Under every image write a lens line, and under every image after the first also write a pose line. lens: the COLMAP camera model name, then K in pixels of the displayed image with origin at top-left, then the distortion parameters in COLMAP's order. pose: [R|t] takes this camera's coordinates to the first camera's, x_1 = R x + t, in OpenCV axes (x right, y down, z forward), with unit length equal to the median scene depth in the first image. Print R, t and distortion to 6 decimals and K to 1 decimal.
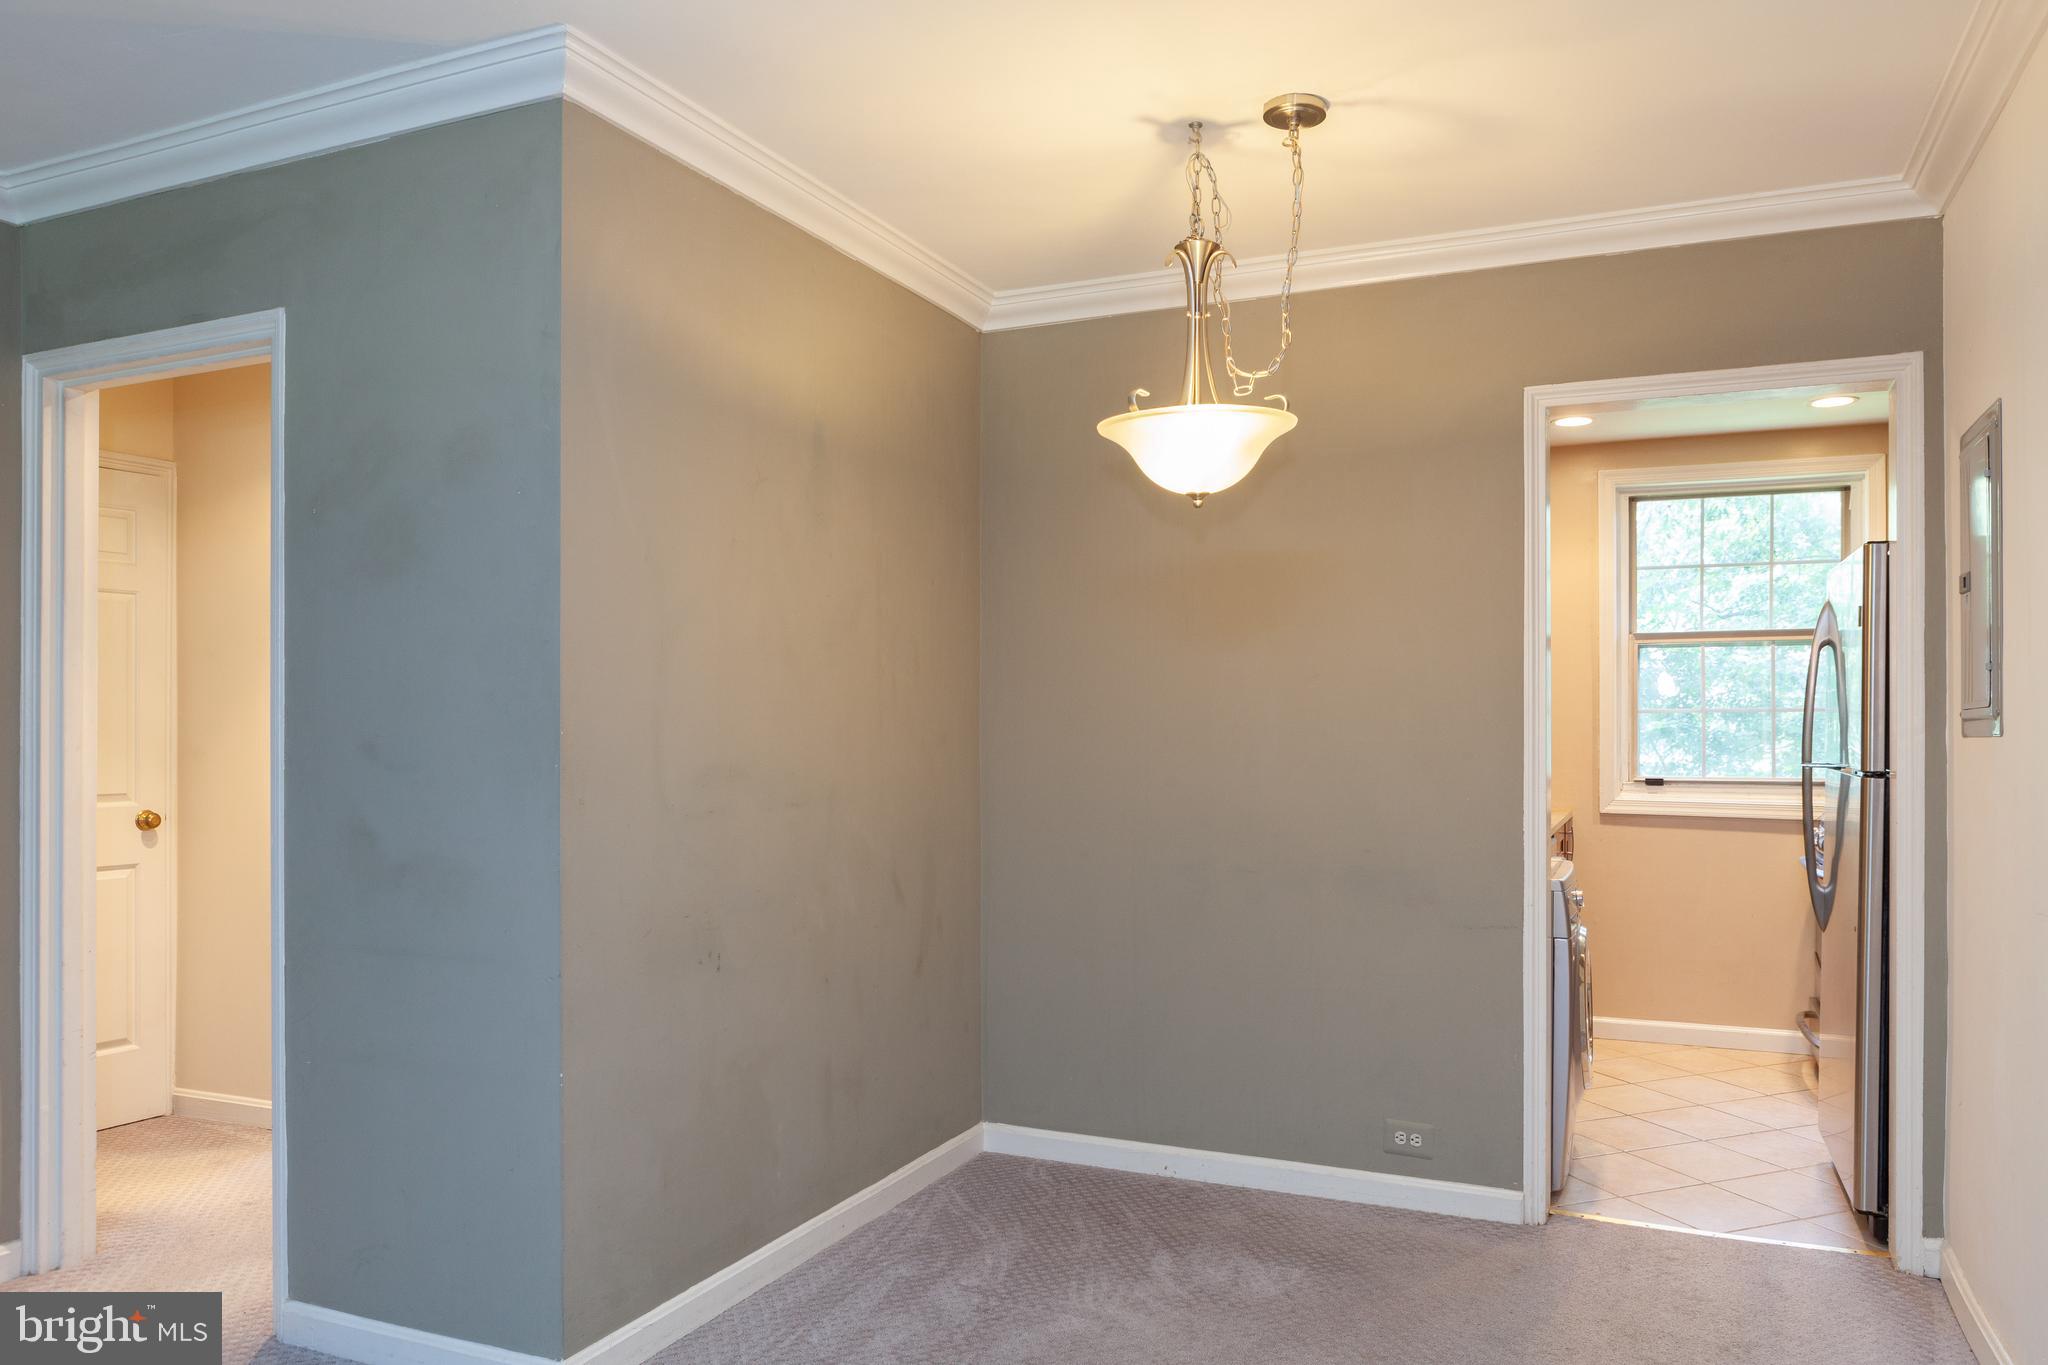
lens RADIAL K [[1430.3, 0, 1045.5], [0, 1430.3, 714.9], [0, 0, 1]] dist [-0.016663, 0.000909]
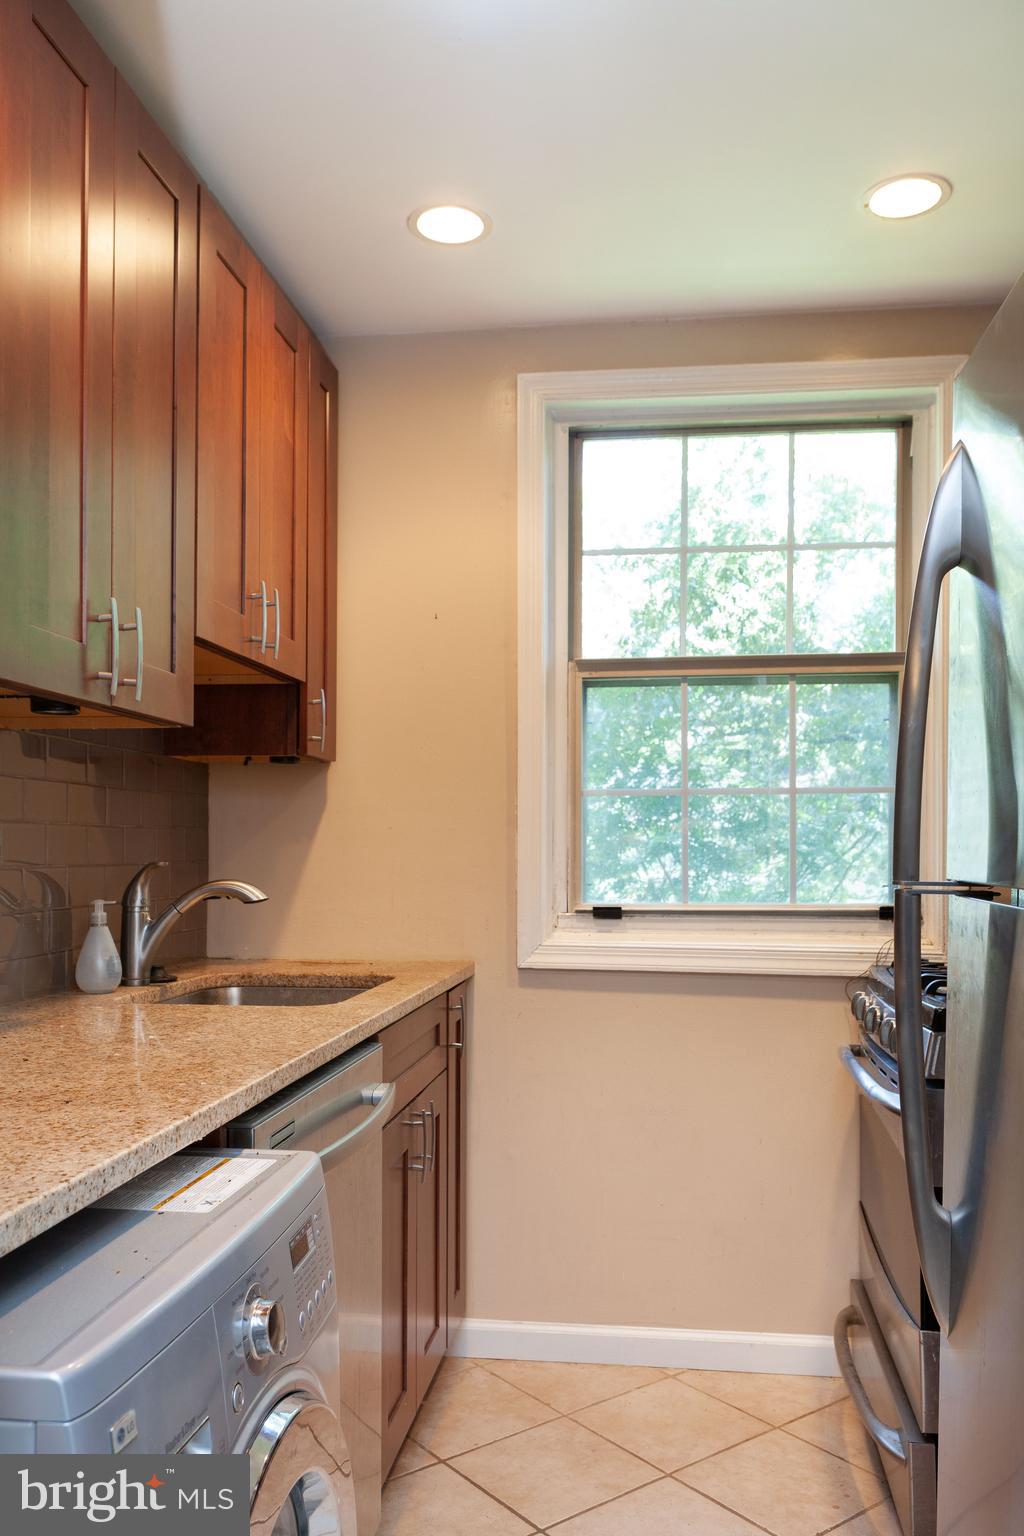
lens RADIAL K [[1272.5, 0, 507.7], [0, 1272.5, 834.4], [0, 0, 1]] dist [-0.008428, 0.004219]
pose [[0.962673, 0.002144, 0.270659, 0.245963], [-0.001511, 0.999996, -0.002549, 0.016074], [-0.270663, 0.002045, 0.962672, 0.507502]]
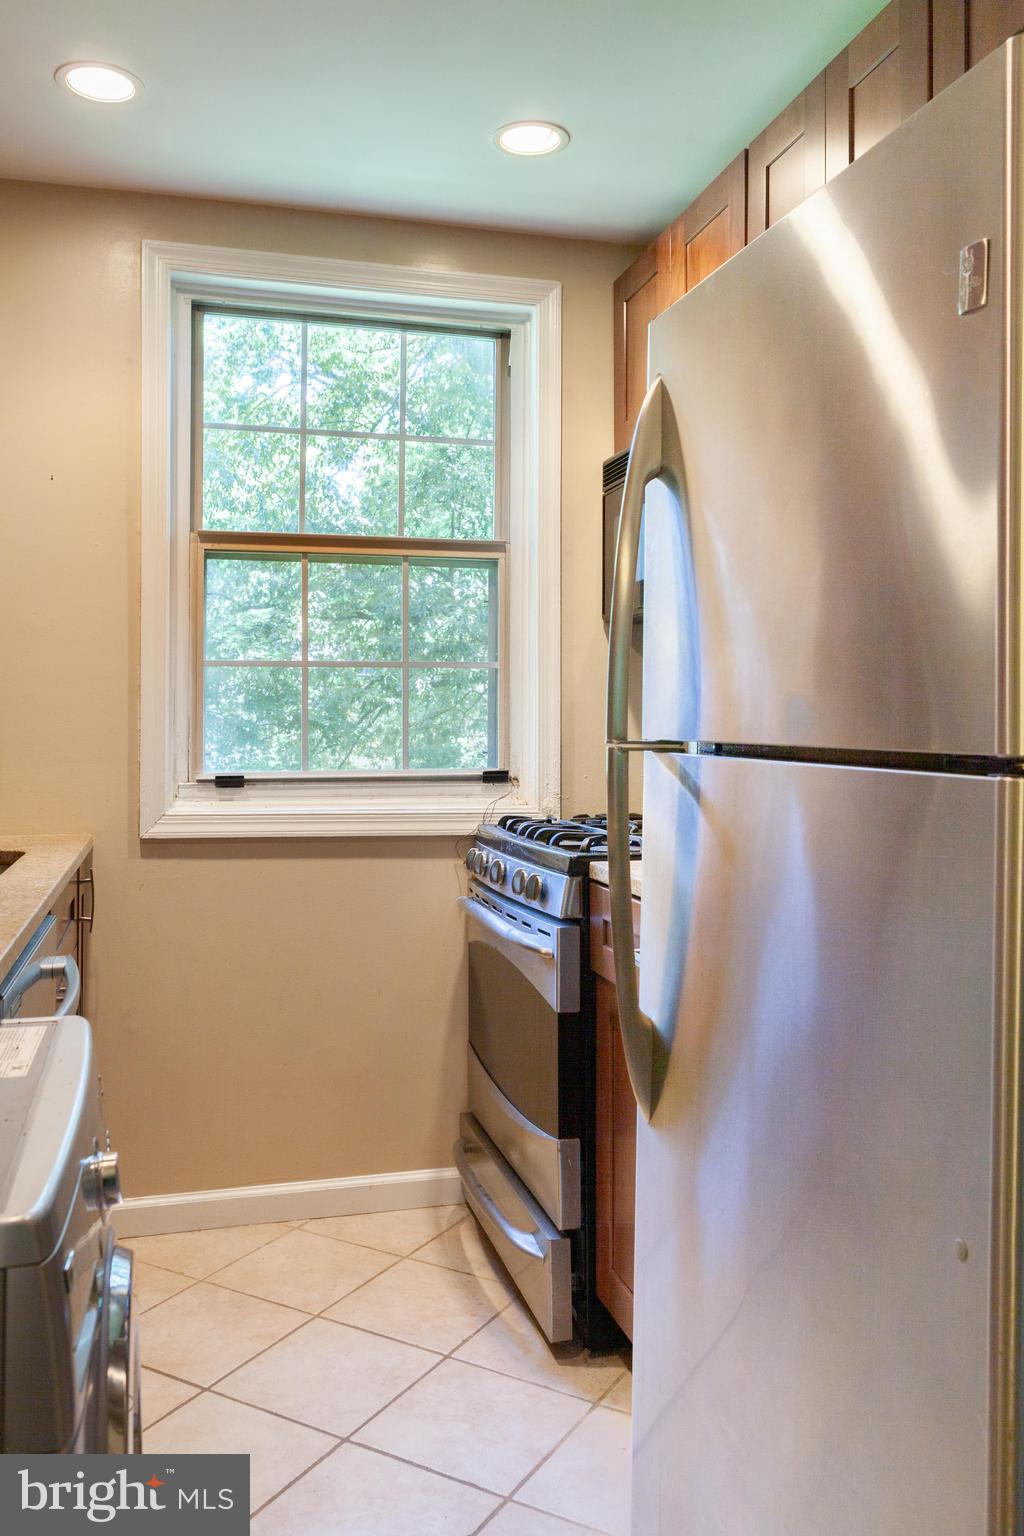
lens RADIAL K [[1272.5, 0, 520.1], [0, 1272.5, 701.9], [0, 0, 1]] dist [-0.008428, 0.004219]
pose [[0.780321, 0.009665, 0.625305, 0.189362], [-0.004492, 0.999941, -0.009850, 0.018360], [-0.625363, 0.004877, 0.780318, 0.509966]]
